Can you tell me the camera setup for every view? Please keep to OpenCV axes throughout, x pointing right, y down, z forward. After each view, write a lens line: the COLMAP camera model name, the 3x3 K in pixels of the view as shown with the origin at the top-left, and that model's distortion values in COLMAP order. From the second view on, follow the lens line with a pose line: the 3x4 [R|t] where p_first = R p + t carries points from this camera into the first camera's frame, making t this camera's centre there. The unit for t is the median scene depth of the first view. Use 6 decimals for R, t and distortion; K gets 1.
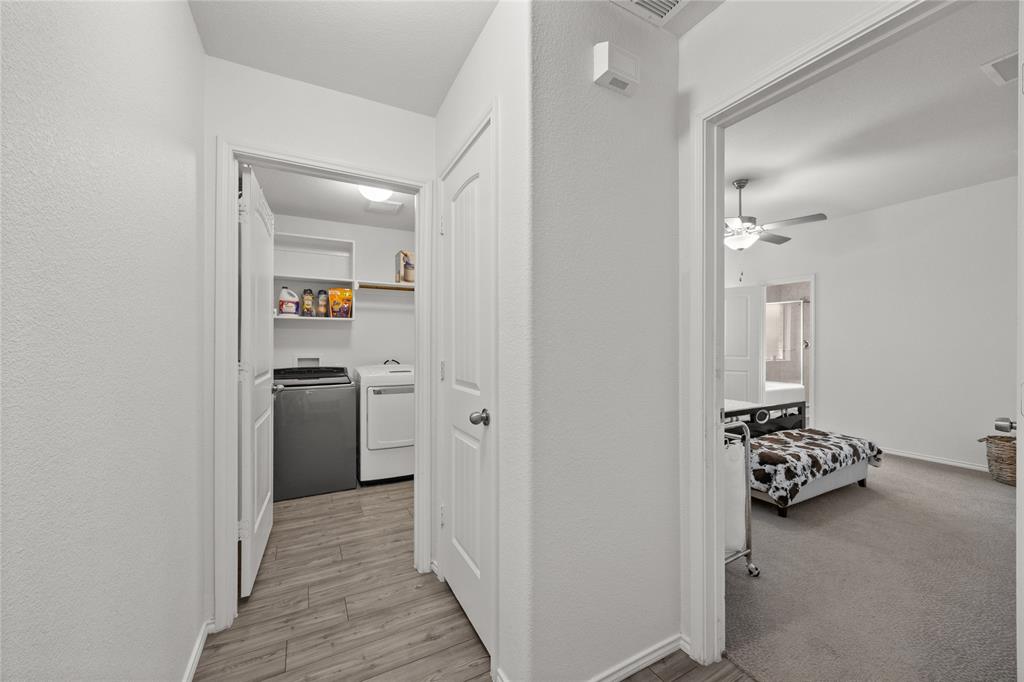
lens RADIAL K [[392.3, 0, 510.5], [0, 392.3, 344.1], [0, 0, 1]] dist [-0.000555, -0.000256]
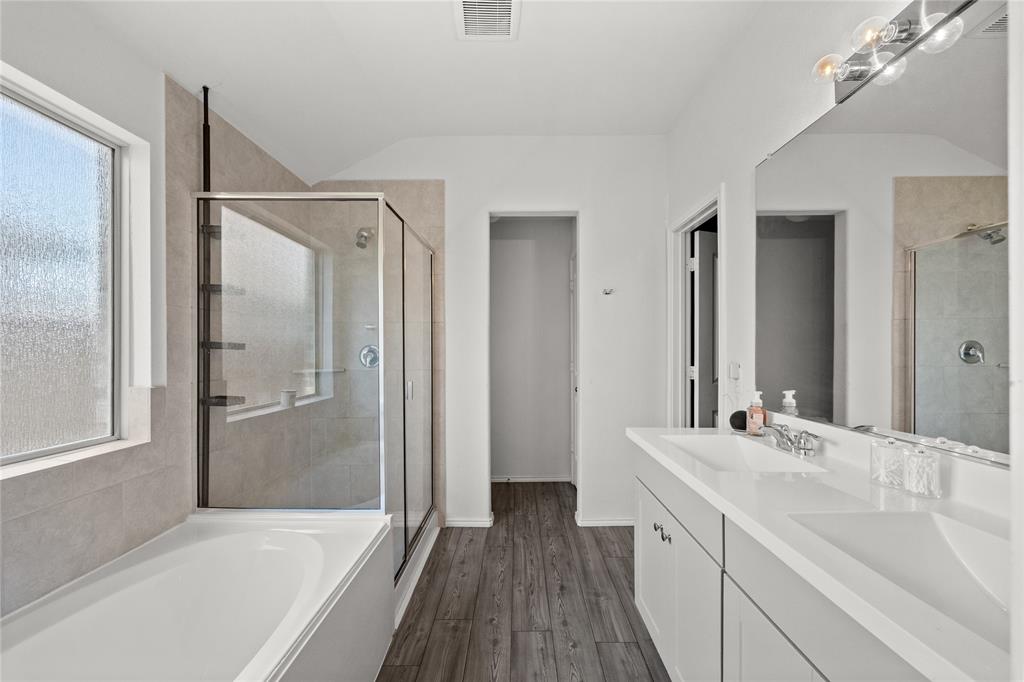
lens RADIAL K [[392.3, 0, 511.9], [0, 392.3, 346.7], [0, 0, 1]] dist [-0.000555, -0.000256]
pose [[0.470747, -0.004398, 0.882257, 1.237109], [0.008836, 0.999961, 0.000270, -0.017329], [-0.882224, 0.007669, 0.470767, 1.794872]]
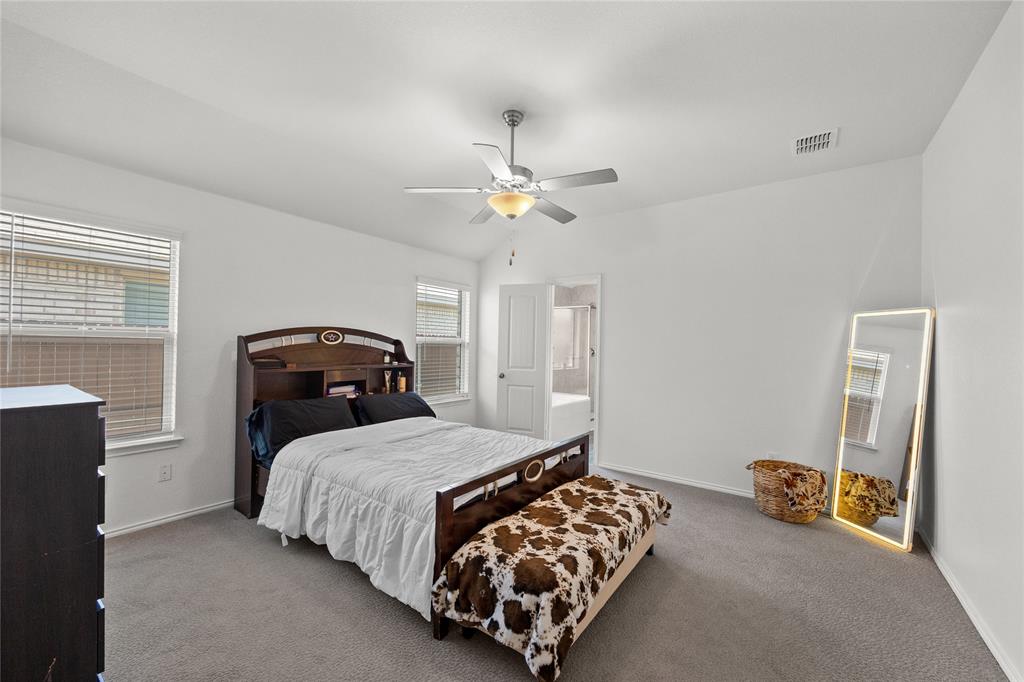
lens RADIAL K [[392.3, 0, 512.3], [0, 392.3, 343.7], [0, 0, 1]] dist [-0.000555, -0.000256]
pose [[0.904342, 0.014920, 0.426548, 0.417536], [-0.014822, 0.999884, -0.003548, -0.032777], [-0.426551, -0.003114, 0.904458, 0.540311]]
